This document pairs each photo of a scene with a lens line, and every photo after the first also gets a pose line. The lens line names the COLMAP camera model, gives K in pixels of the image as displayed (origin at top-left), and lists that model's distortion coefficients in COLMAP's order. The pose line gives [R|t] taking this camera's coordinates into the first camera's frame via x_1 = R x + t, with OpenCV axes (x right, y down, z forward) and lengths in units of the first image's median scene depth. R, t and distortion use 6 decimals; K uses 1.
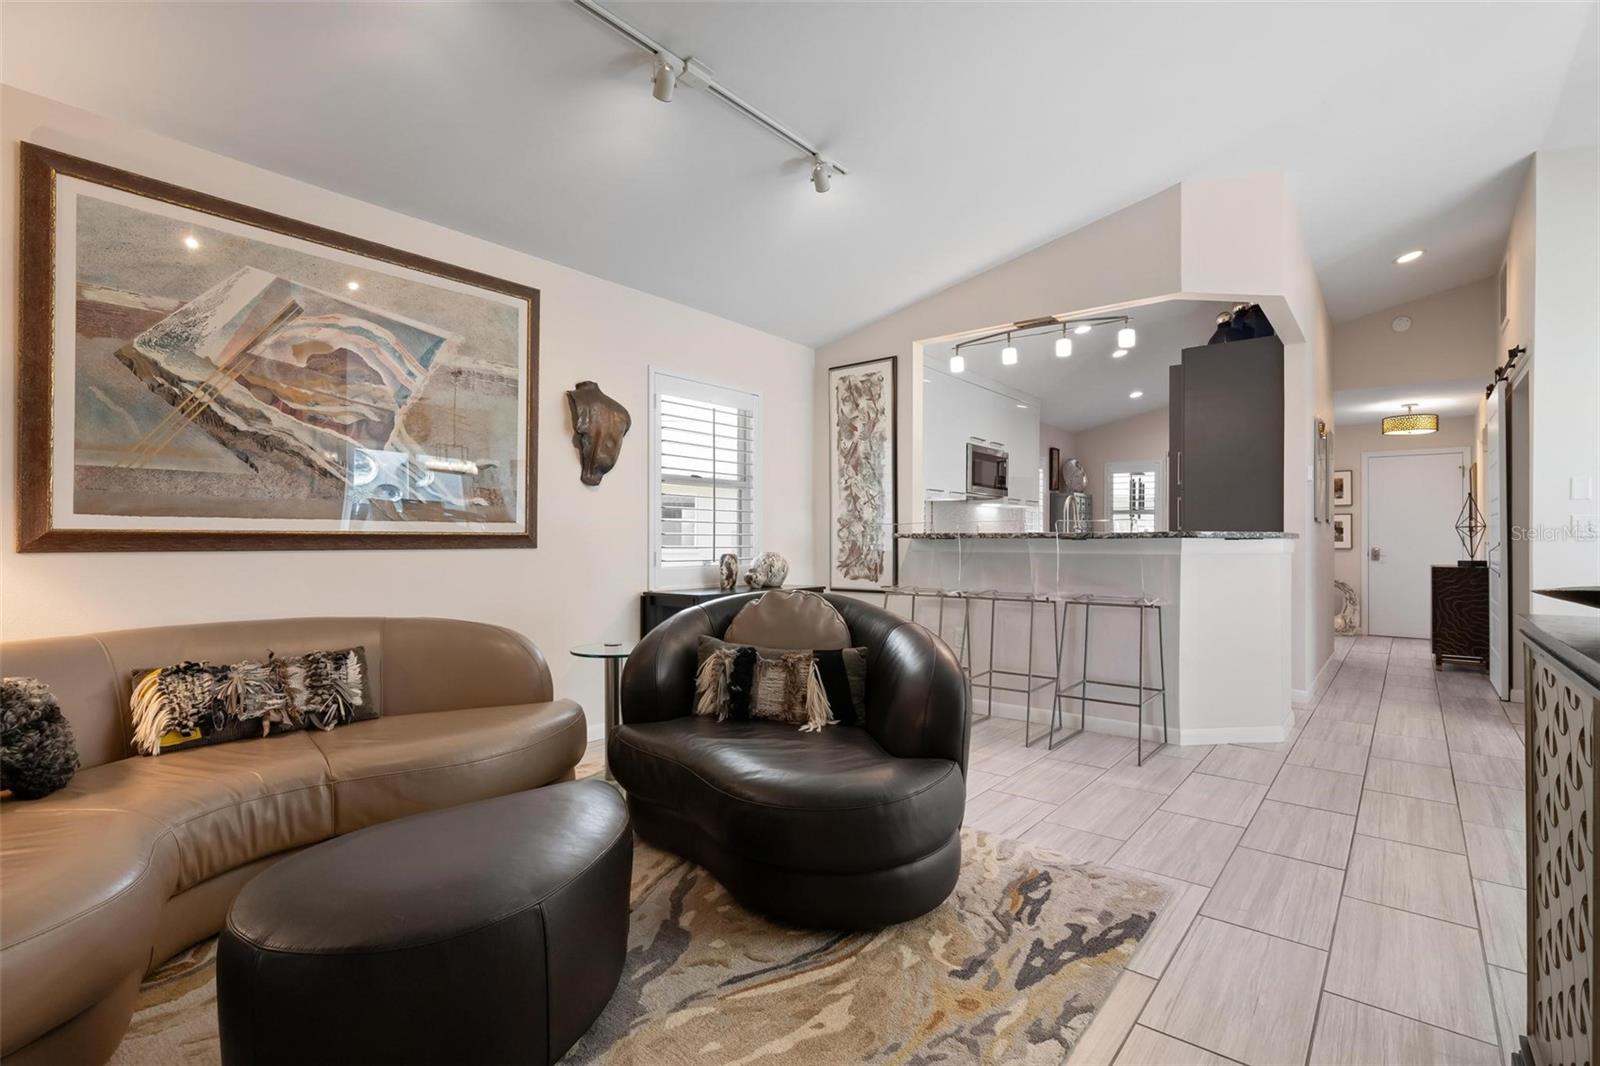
lens RADIAL K [[750.0, 0, 804.0], [0, 750.0, 525.6], [0, 0, 1]] dist [-0.001858, 0.002119]
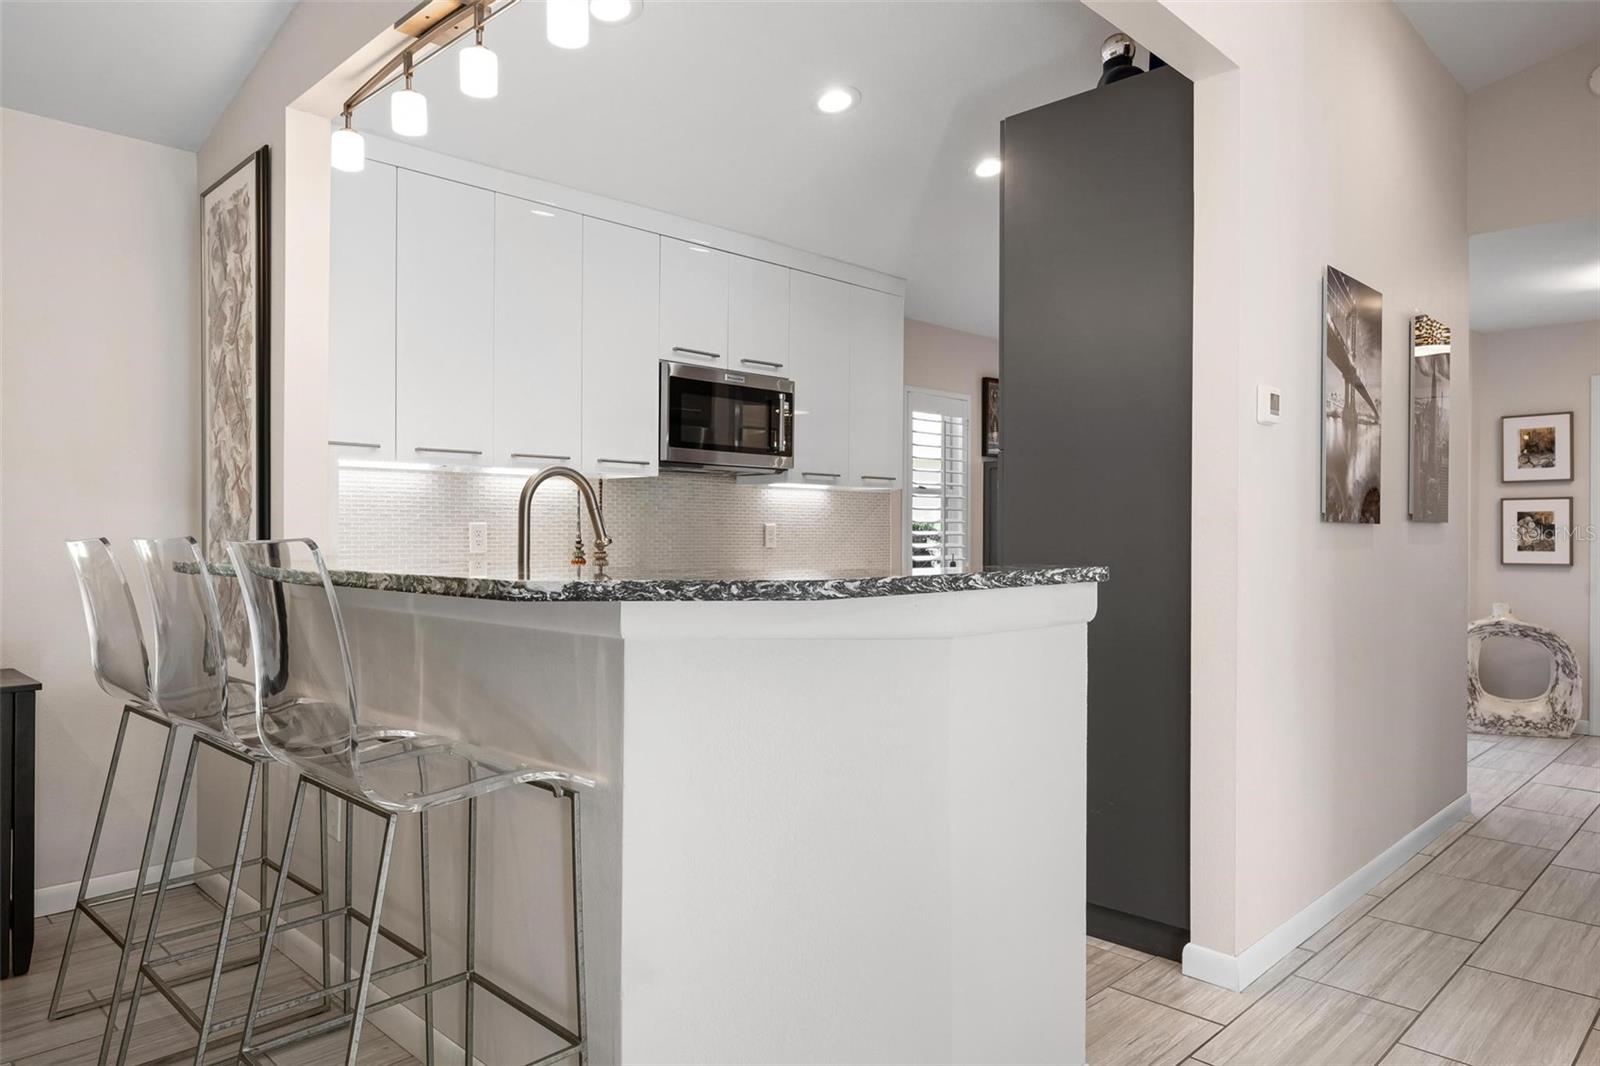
lens RADIAL K [[1037.7, 0, 801.5], [0, 1037.7, 531.4], [0, 0, 1]] dist [0.019658, -0.018264]
pose [[0.995487, -0.003323, -0.094843, 0.646828], [0.004956, 0.999844, 0.016982, -0.017035], [0.094772, -0.017376, 0.995347, 0.567872]]
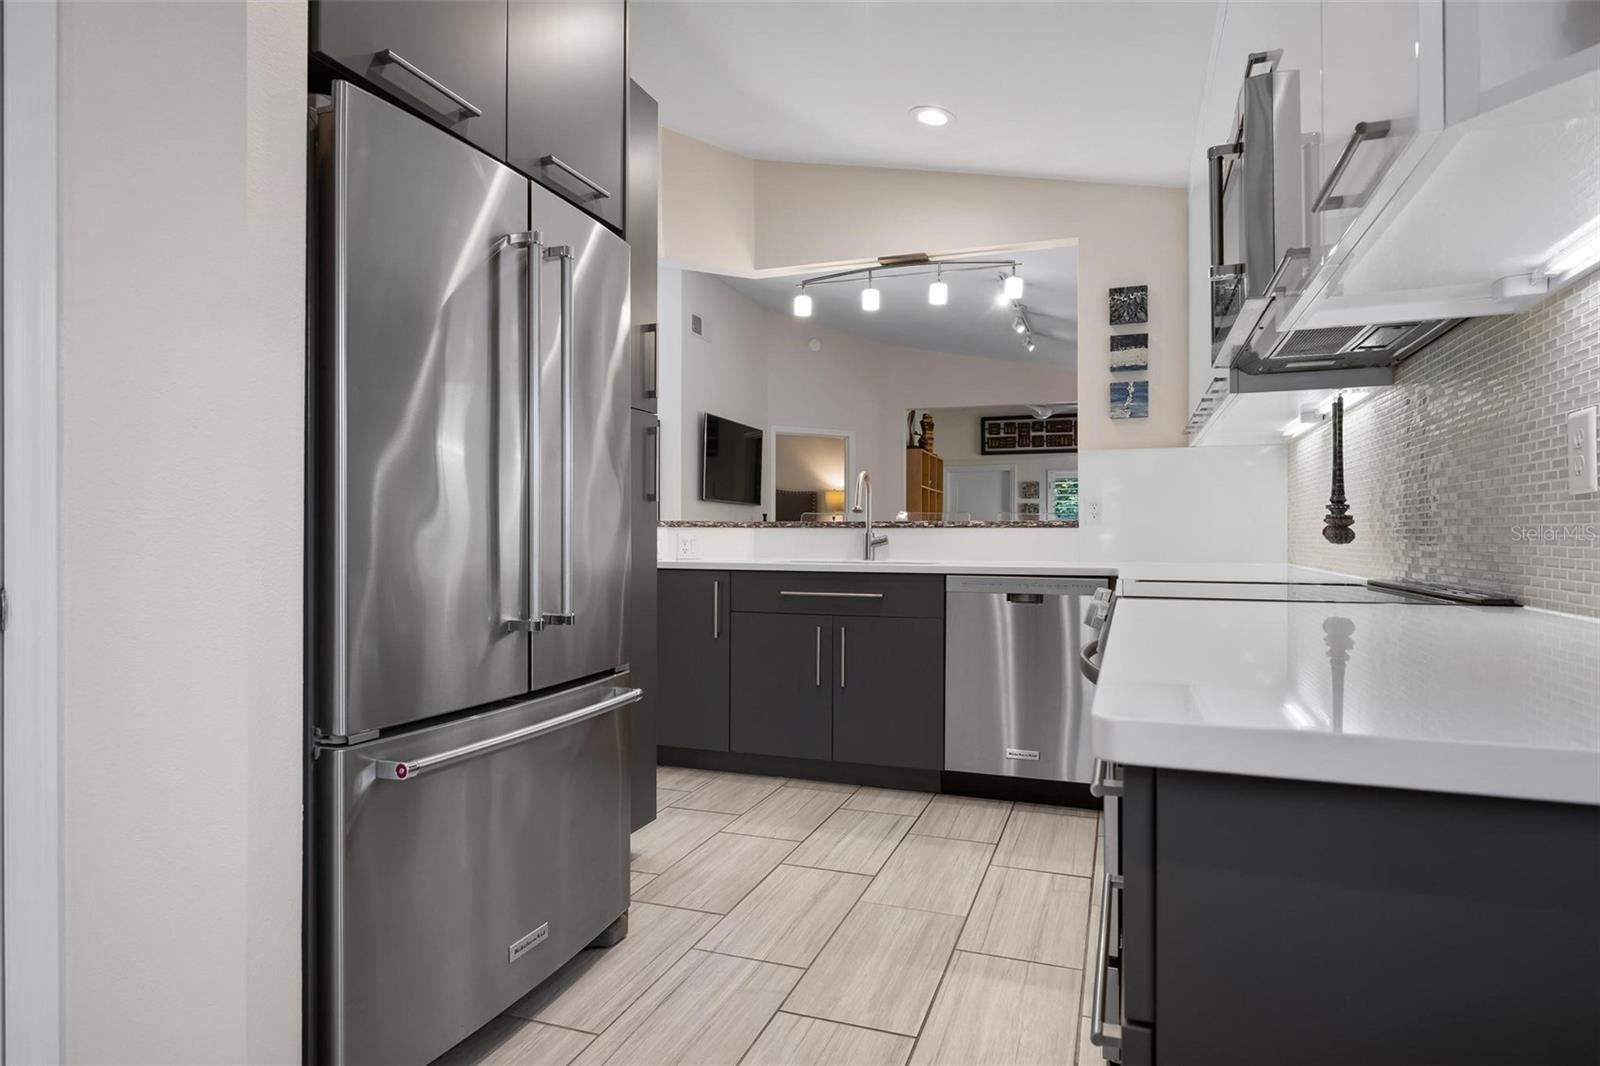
lens RADIAL K [[901.7, 0, 776.6], [0, 901.7, 534.9], [0, 0, 1]] dist [0.010146, 0.002636]
pose [[-0.953571, -0.012821, -0.300894, 0.877819], [-0.007290, 0.999783, -0.019499, 0.056079], [0.301079, -0.016400, -0.953458, 2.265706]]
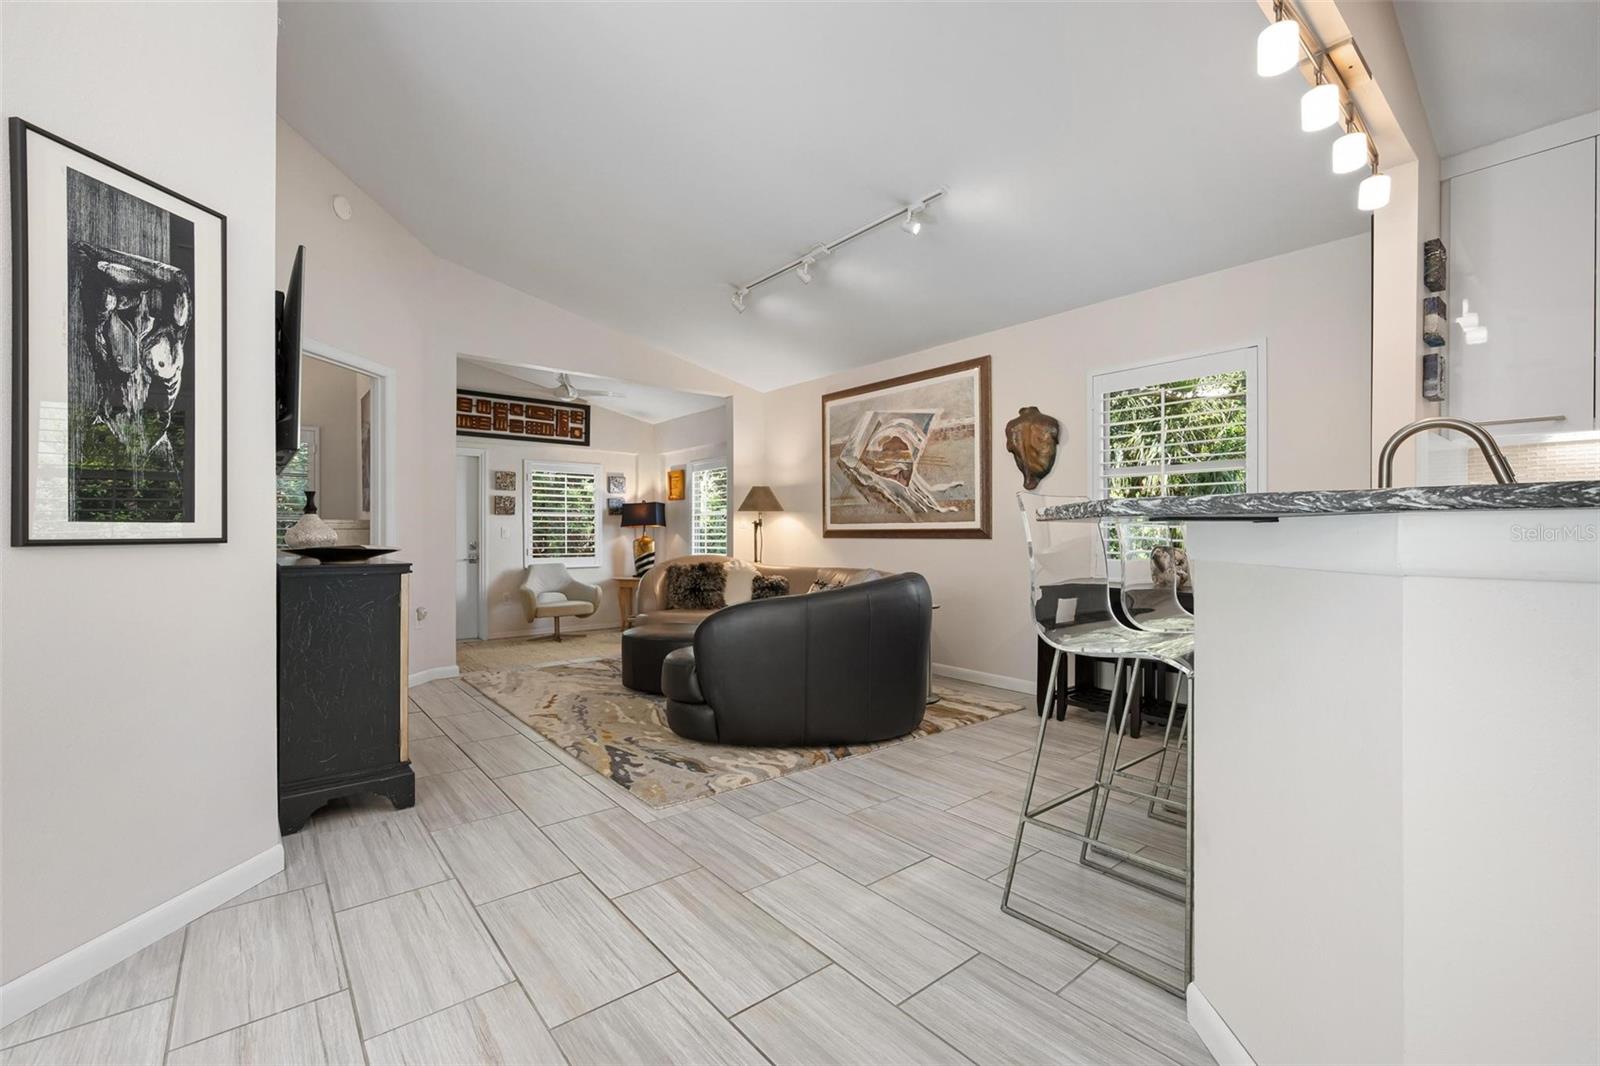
lens RADIAL K [[673.1, 0, 804.2], [0, 673.1, 533.3], [0, 0, 1]] dist [0.001522, -0.001674]
pose [[-0.195175, -0.005744, -0.980752, 0.939799], [0.013208, 0.999877, -0.008485, 0.024893], [0.980680, -0.014610, -0.195075, 0.893324]]
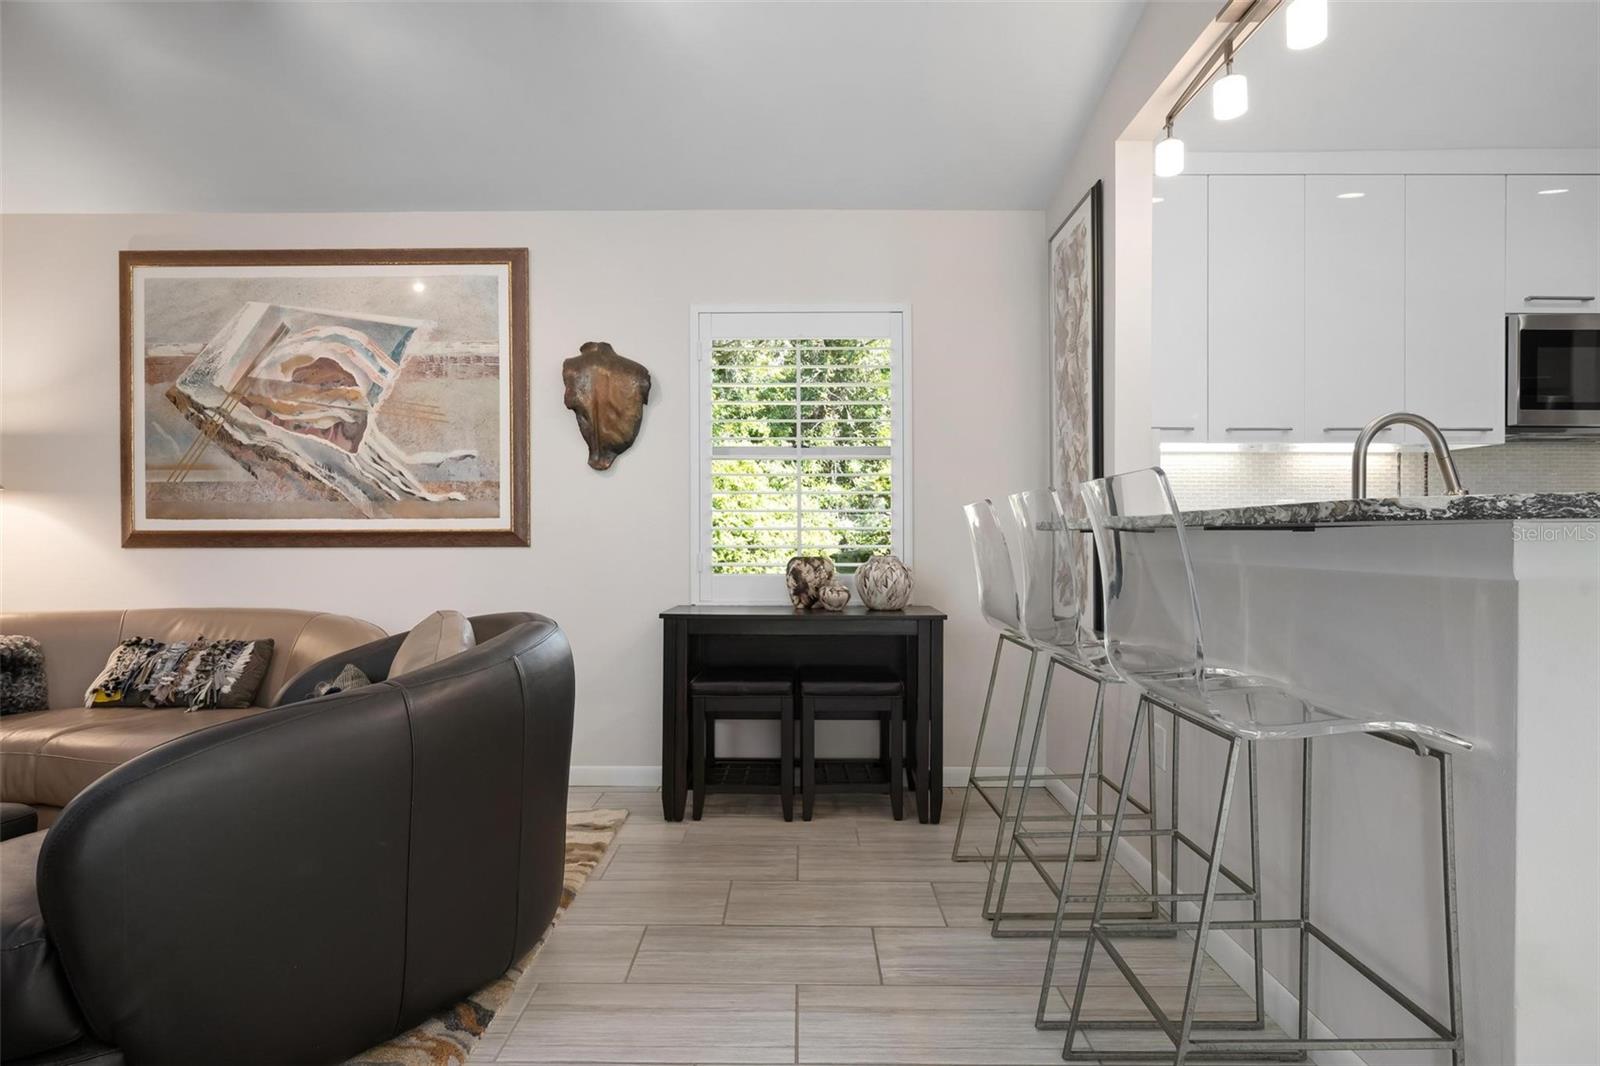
lens RADIAL K [[865.8, 0, 789.6], [0, 865.8, 531.0], [0, 0, 1]] dist [-0.013906, 0.007251]
pose [[0.623082, -0.010973, -0.782080, 0.604009], [0.017227, 0.999852, -0.000304, 0.016846], [0.781967, -0.013284, 0.623178, 0.606929]]
